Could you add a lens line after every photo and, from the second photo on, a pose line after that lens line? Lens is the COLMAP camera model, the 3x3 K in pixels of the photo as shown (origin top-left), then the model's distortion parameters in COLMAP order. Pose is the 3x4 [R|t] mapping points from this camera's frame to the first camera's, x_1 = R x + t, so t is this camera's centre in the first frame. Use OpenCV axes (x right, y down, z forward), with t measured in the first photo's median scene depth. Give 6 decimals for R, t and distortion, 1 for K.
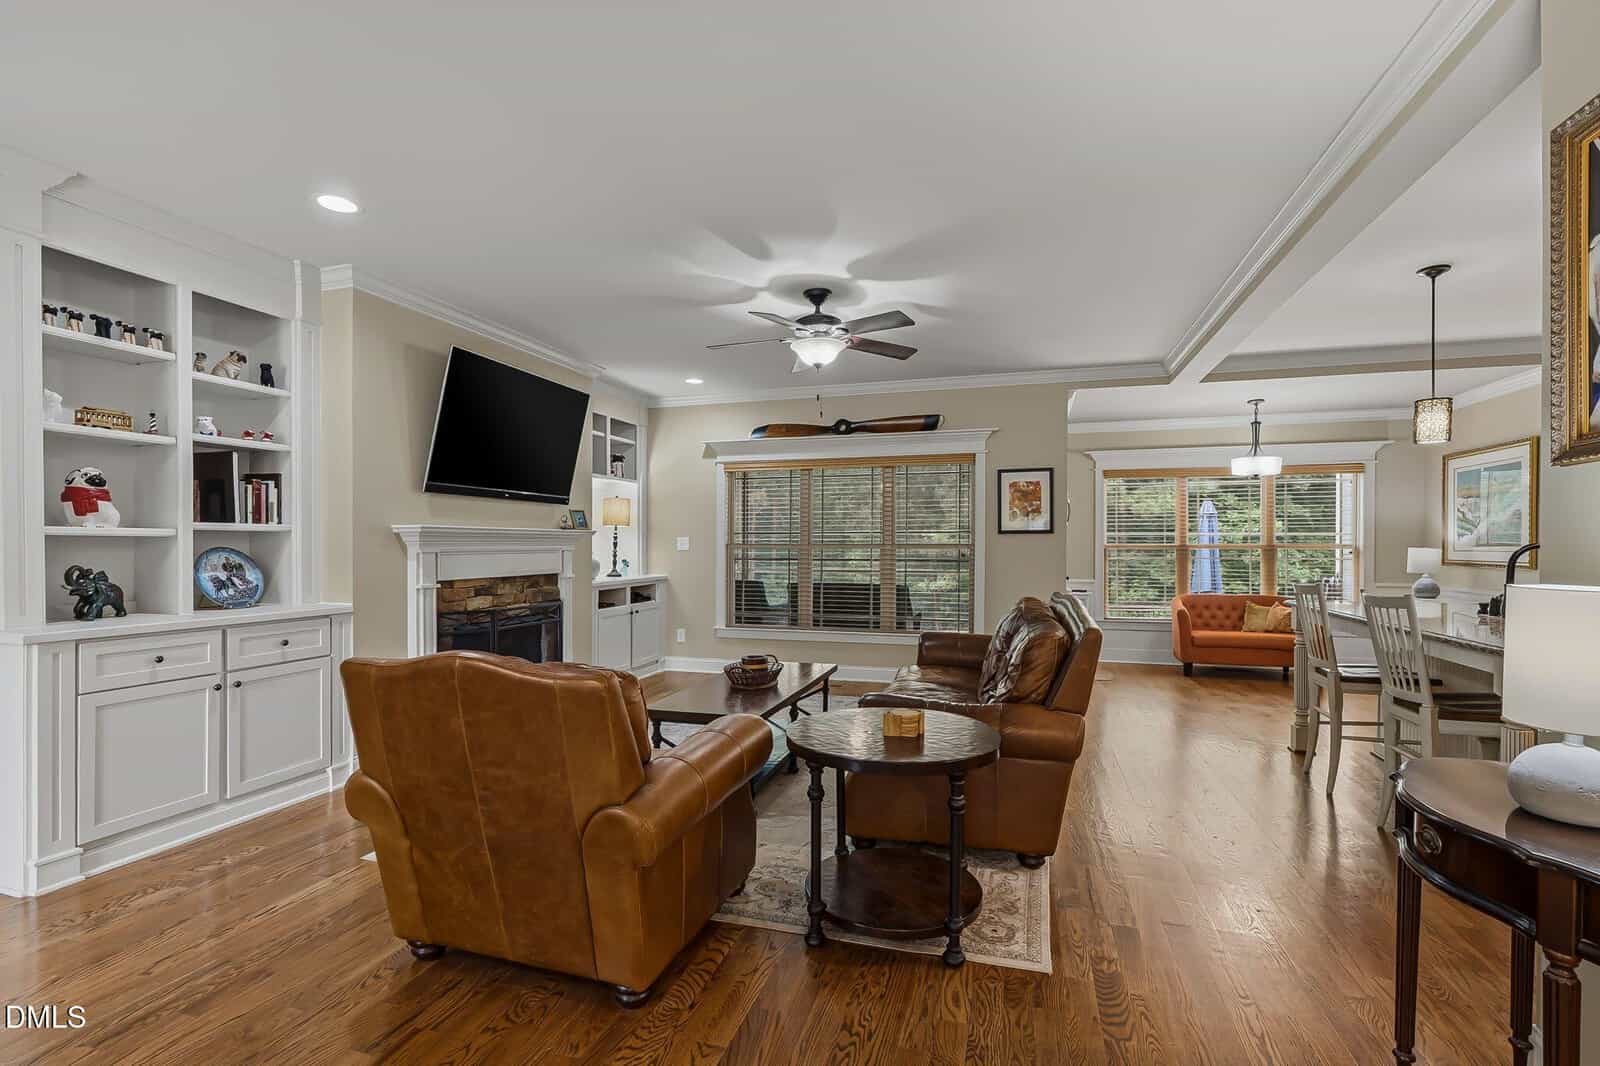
lens RADIAL K [[735.4, 0, 801.9], [0, 735.4, 543.6], [0, 0, 1]] dist [-0.003579, 0.001468]
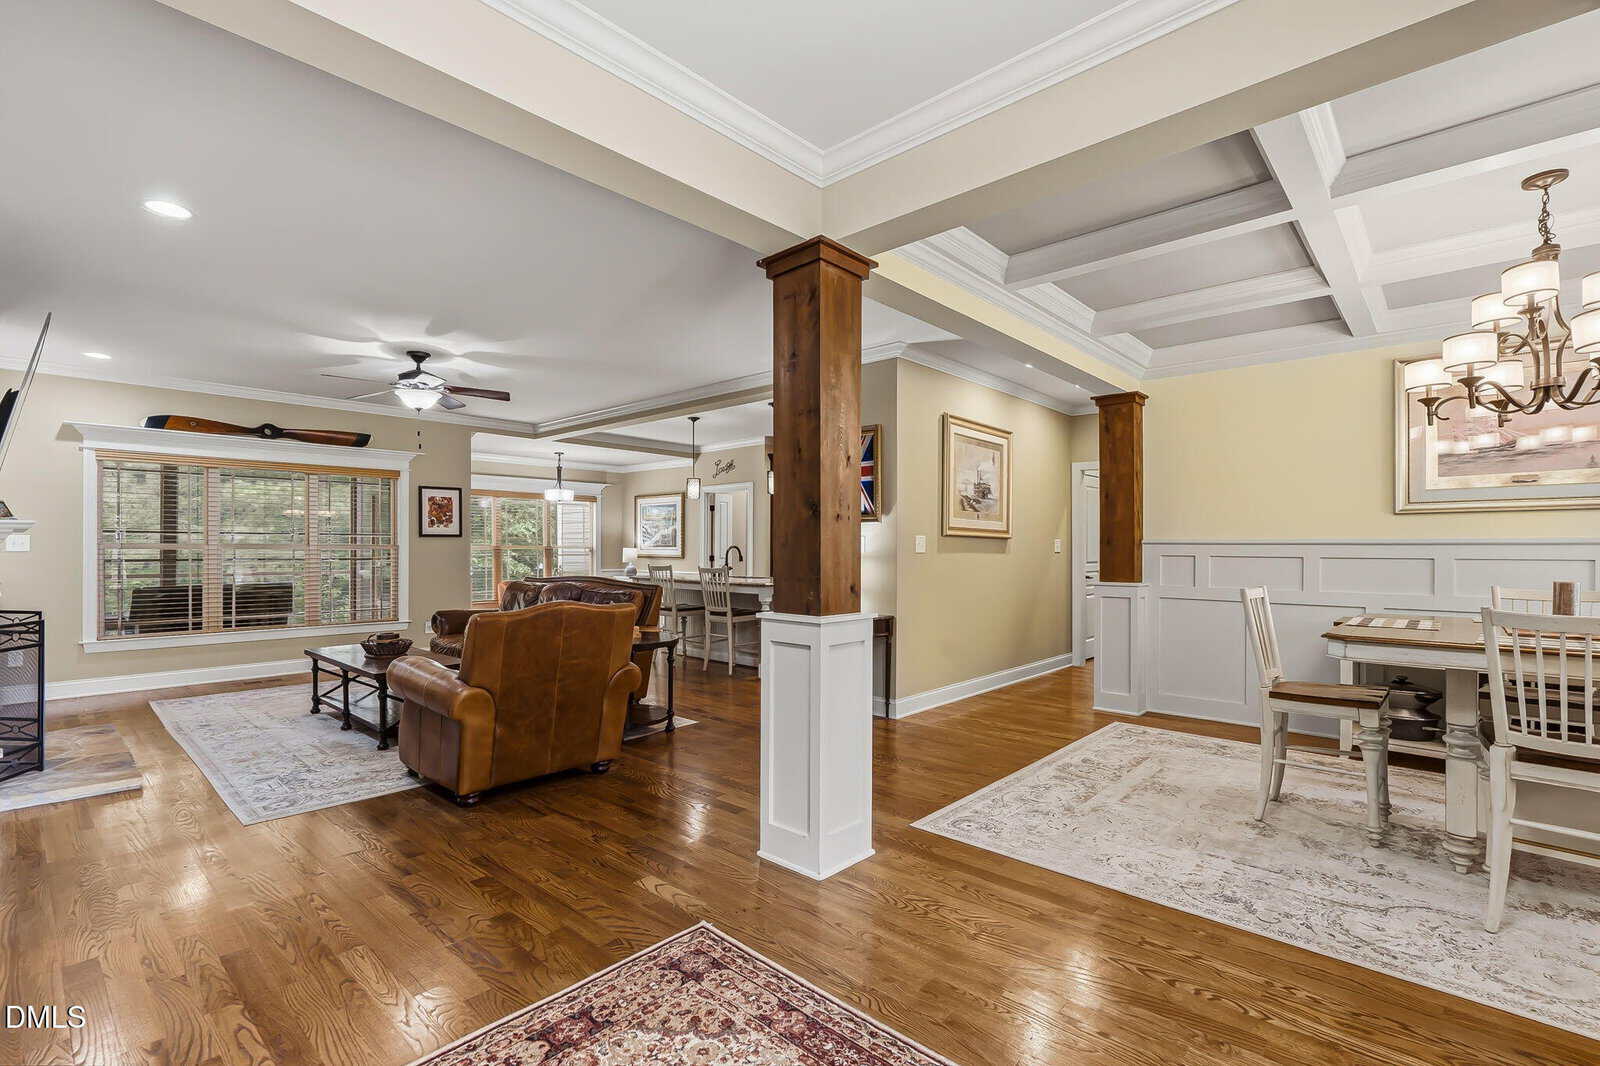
lens RADIAL K [[735.4, 0, 792.2], [0, 735.4, 538.3], [0, 0, 1]] dist [-0.003579, 0.001468]
pose [[0.431426, 0.012065, 0.902068, -0.588730], [-0.004673, 0.999927, -0.011139, -0.000136], [-0.902136, 0.000591, 0.431451, -0.113474]]
